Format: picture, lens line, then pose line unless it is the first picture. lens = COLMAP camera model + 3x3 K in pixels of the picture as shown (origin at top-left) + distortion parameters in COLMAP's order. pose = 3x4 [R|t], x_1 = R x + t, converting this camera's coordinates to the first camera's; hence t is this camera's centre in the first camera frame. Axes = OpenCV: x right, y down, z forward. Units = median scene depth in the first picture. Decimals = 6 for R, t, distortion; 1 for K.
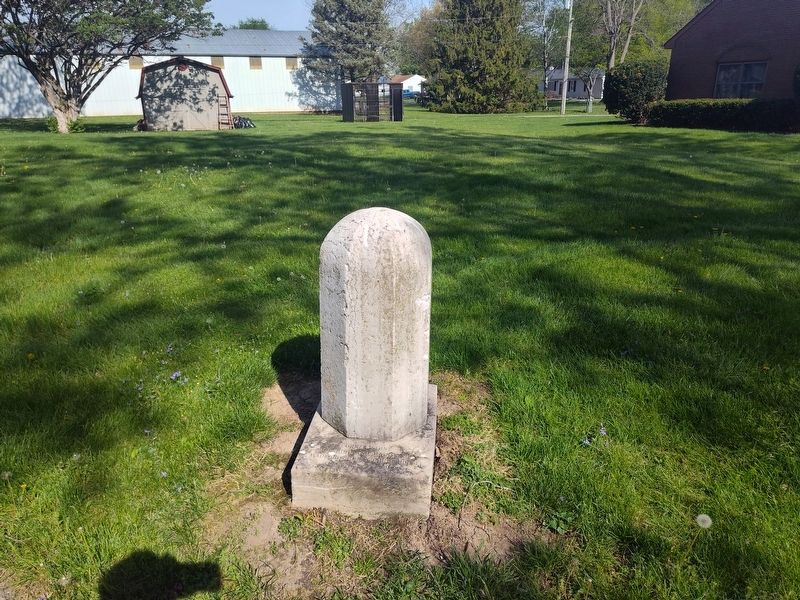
lens RADIAL K [[557.2, 0, 404.7], [0, 557.2, 298.0], [0, 0, 1]] dist [0.004843, -0.007364]
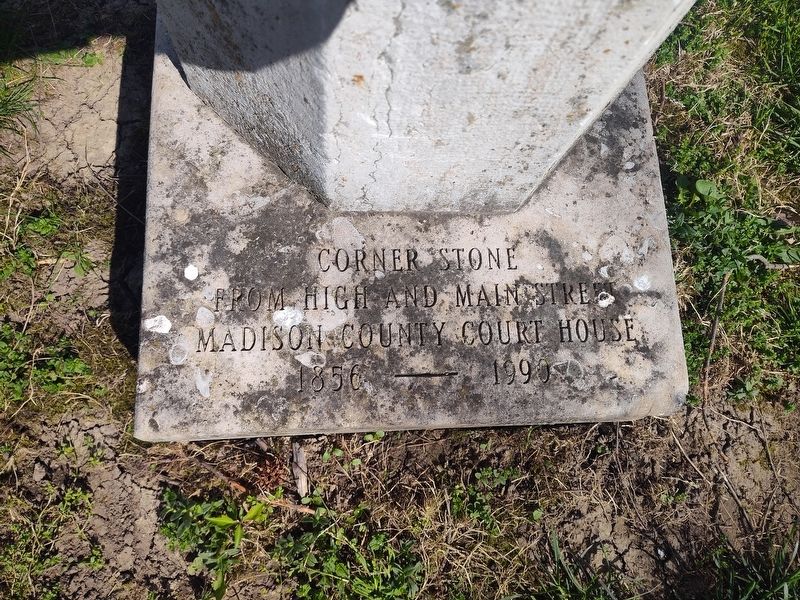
lens RADIAL K [[557.2, 0, 401.9], [0, 557.2, 296.3], [0, 0, 1]] dist [0.004843, -0.007364]
pose [[0.986030, -0.113025, 0.122351, -0.010686], [-0.039189, 0.556508, 0.829917, 0.007109], [-0.161890, -0.823118, 0.544305, 0.083961]]
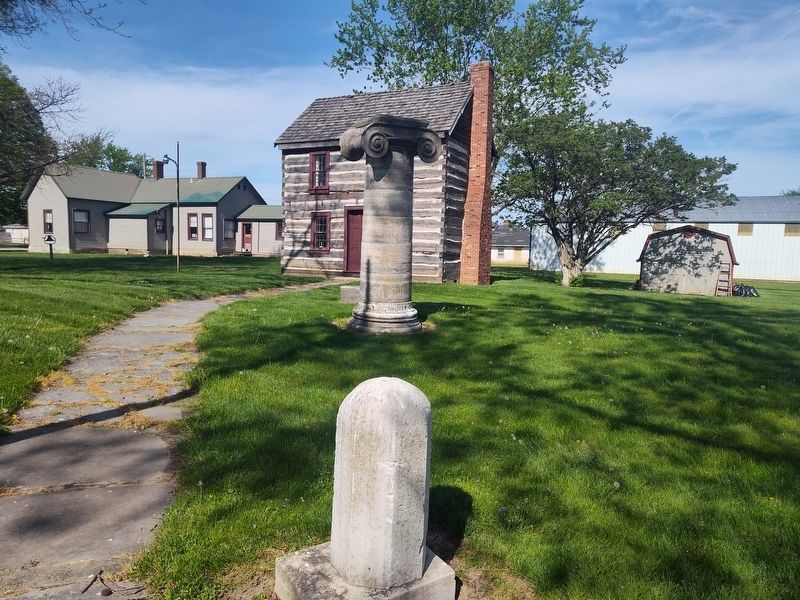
lens RADIAL K [[557.2, 0, 397.5], [0, 557.2, 300.6], [0, 0, 1]] dist [0.004843, -0.007364]
pose [[0.616350, 0.103119, -0.780691, 0.084493], [-0.305169, 0.945197, -0.116081, -0.017582], [0.725937, 0.309789, 0.614041, 0.021513]]
